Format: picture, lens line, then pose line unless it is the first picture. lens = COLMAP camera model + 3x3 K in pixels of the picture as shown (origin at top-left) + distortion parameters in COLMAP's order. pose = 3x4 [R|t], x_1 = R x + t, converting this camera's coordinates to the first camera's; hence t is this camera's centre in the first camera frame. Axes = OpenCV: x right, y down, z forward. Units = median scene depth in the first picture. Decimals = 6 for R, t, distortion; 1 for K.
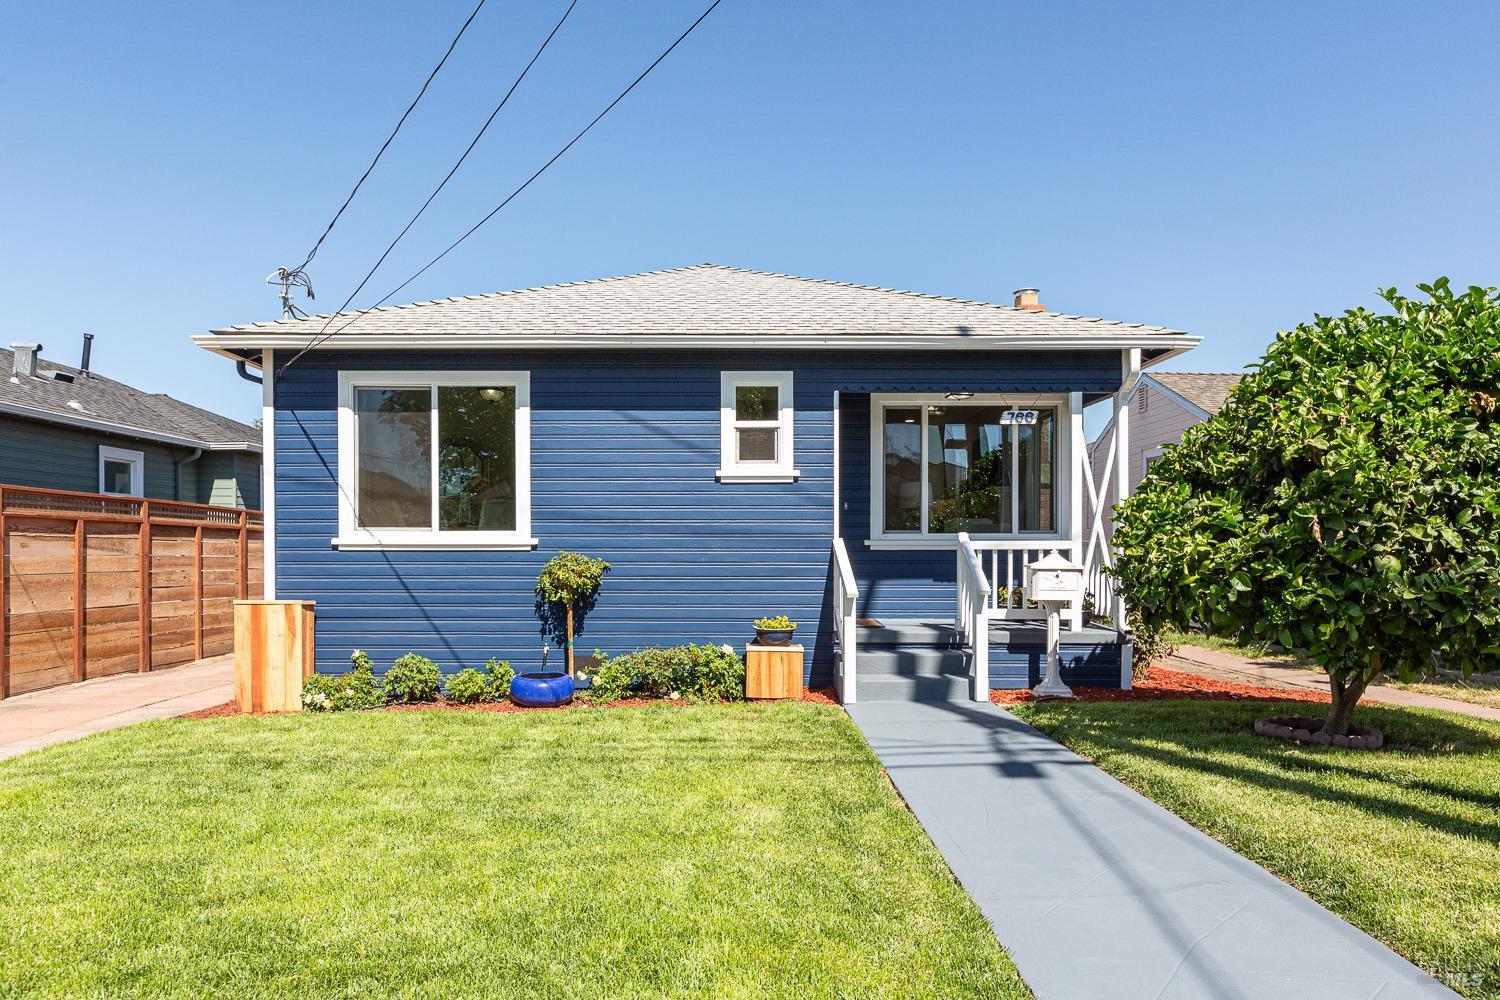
lens RADIAL K [[965.9, 0, 747.4], [0, 965.9, 556.9], [0, 0, 1]] dist [0.000367, -0.000064]
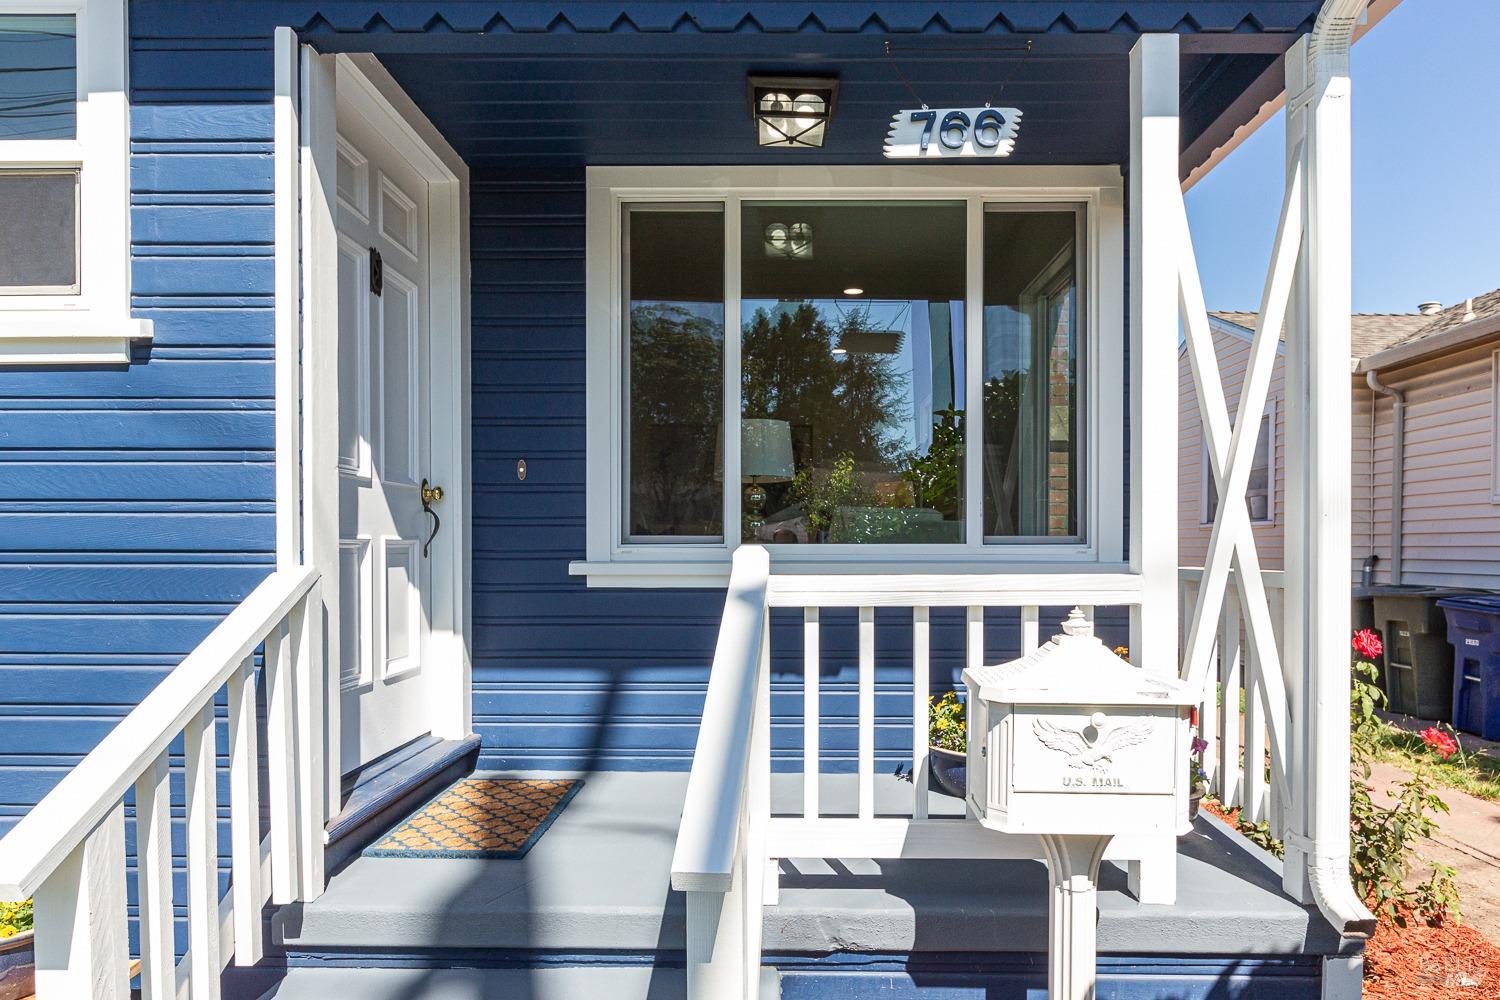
lens RADIAL K [[914.5, 0, 786.5], [0, 914.5, 553.4], [0, 0, 1]] dist [-0.018853, 0.000273]
pose [[0.999995, 0.002906, 0.000970, 0.234477], [-0.002903, 0.999991, -0.003020, -0.022602], [-0.000979, 0.003017, 0.999995, 0.741616]]
